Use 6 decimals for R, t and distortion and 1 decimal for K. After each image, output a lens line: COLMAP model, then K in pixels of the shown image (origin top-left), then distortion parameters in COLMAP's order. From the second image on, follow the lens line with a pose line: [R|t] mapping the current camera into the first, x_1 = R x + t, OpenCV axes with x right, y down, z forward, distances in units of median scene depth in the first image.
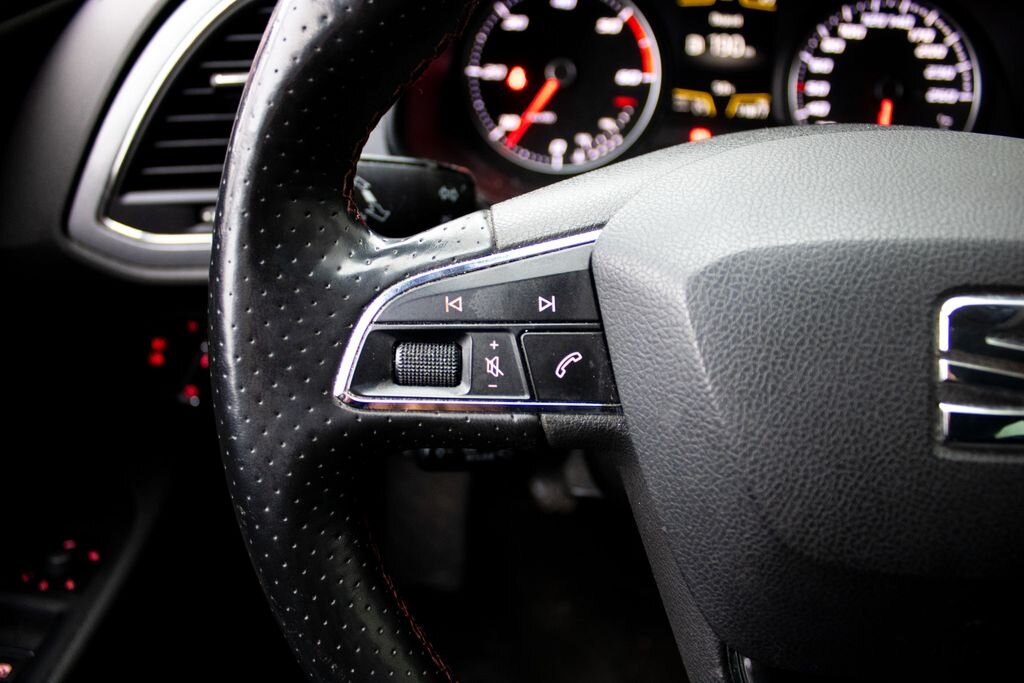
lens RADIAL K [[810.9, 0, 512.0], [0, 810.9, 341.5], [0, 0, 1]] dist [-0.173629, 0.119850]
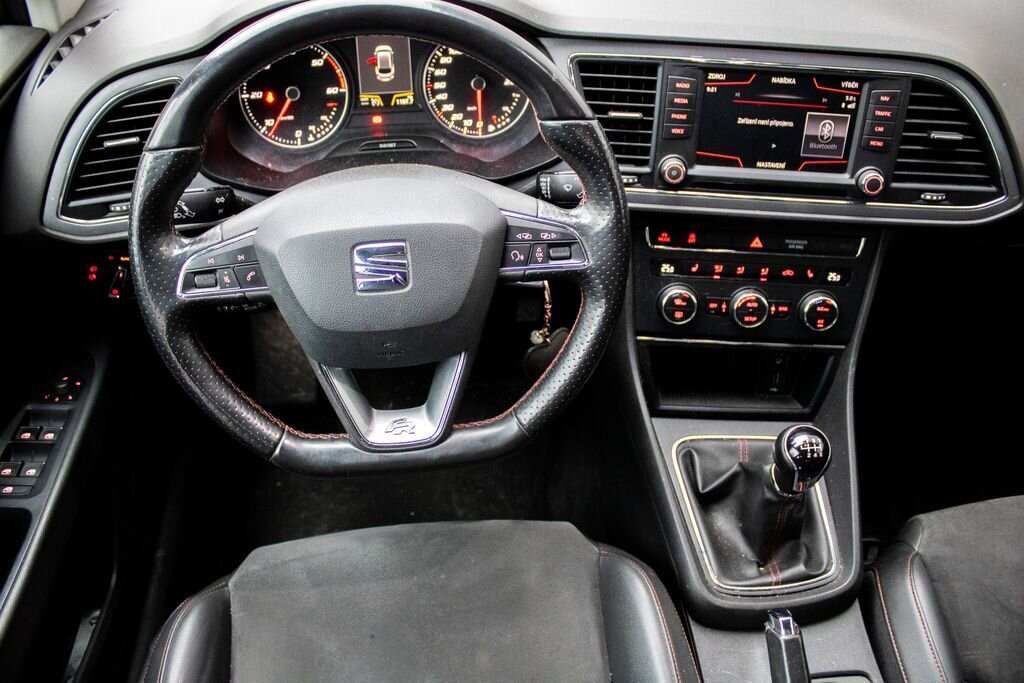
lens RADIAL K [[821.3, 0, 512.0], [0, 821.3, 341.5], [0, 0, 1]] dist [-0.168340, 0.125167]
pose [[0.988368, -0.111024, 0.103932, 0.302455], [0.088785, 0.976096, 0.198377, -0.107131], [-0.123472, -0.186842, 0.974600, -0.932078]]
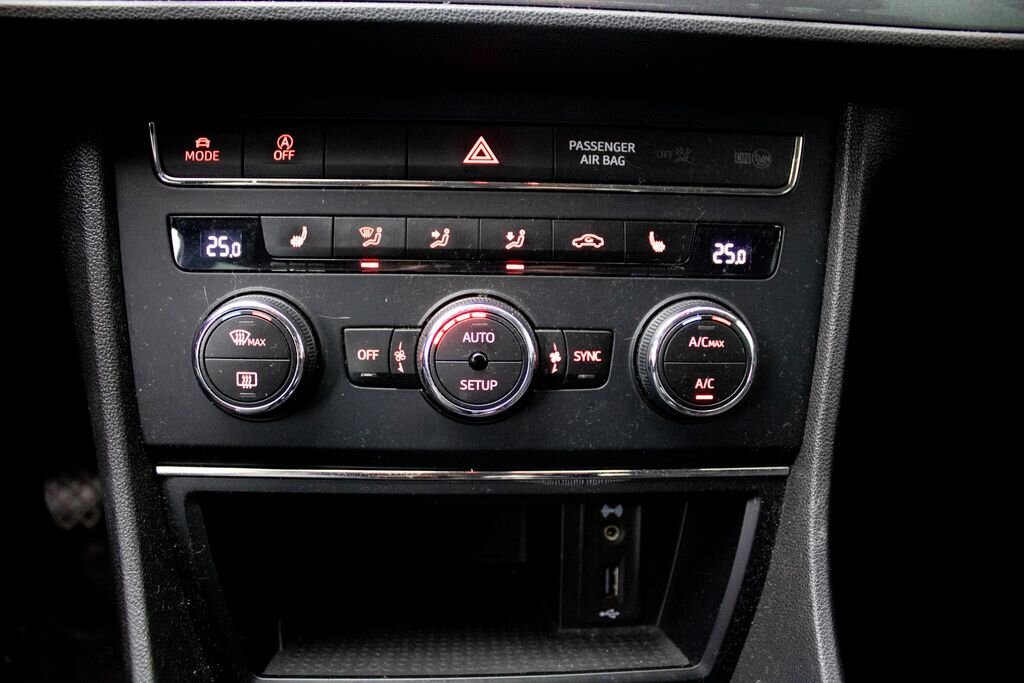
lens RADIAL K [[810.9, 0, 512.0], [0, 810.9, 341.5], [0, 0, 1]] dist [-0.173629, 0.119850]
pose [[0.968323, -0.102488, 0.227699, 0.934130], [0.121676, 0.989966, -0.071856, 0.272196], [-0.218050, 0.097285, 0.971077, 0.245872]]
